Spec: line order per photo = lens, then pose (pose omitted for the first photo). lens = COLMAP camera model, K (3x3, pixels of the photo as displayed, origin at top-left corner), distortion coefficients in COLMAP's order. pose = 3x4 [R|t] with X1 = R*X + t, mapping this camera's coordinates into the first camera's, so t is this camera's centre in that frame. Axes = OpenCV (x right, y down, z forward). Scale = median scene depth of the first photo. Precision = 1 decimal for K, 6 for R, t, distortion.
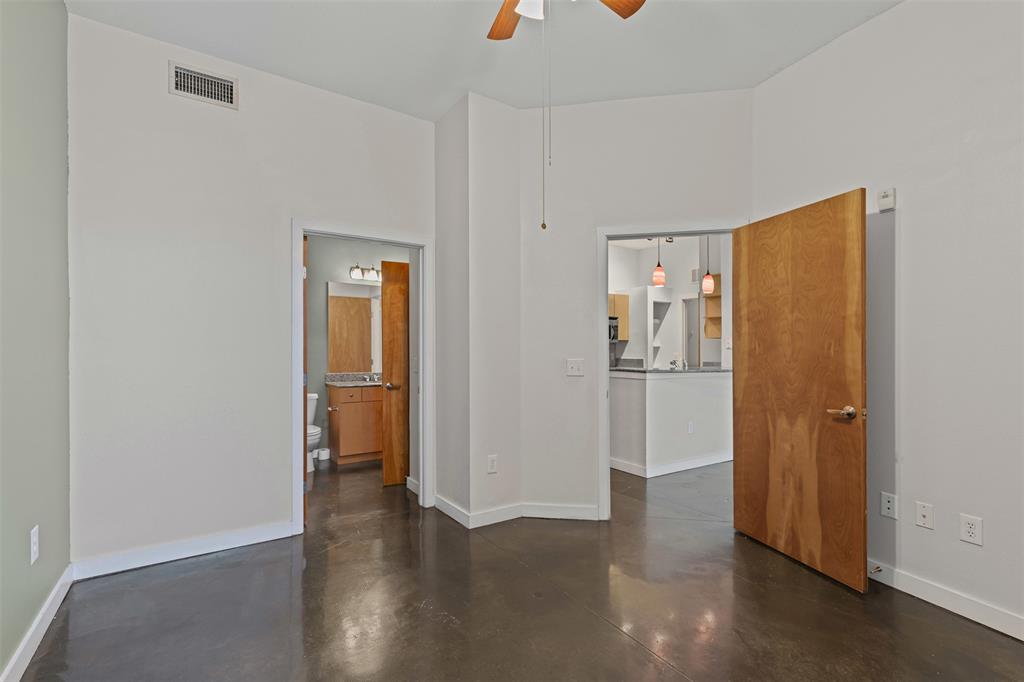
lens RADIAL K [[461.4, 0, 506.2], [0, 461.4, 343.8], [0, 0, 1]] dist [0.004852, -0.001068]
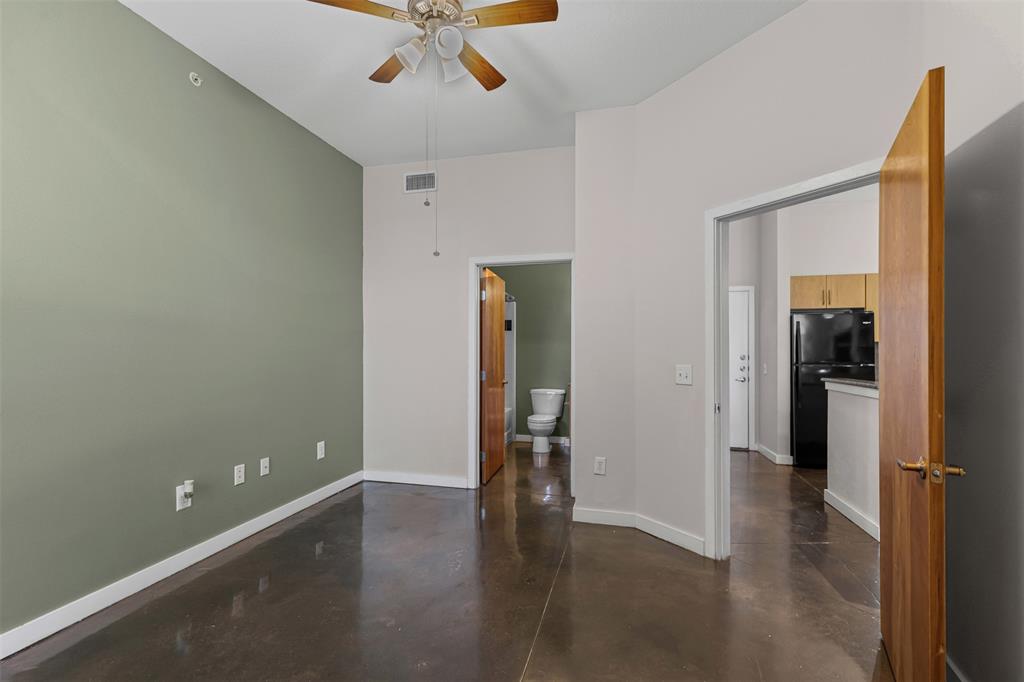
lens RADIAL K [[461.4, 0, 502.4], [0, 461.4, 348.0], [0, 0, 1]] dist [0.004852, -0.001068]
pose [[0.659609, -0.002434, -0.751605, 0.601840], [0.001058, 0.999997, -0.002310, 0.001227], [0.751608, 0.000728, 0.659610, 0.163897]]
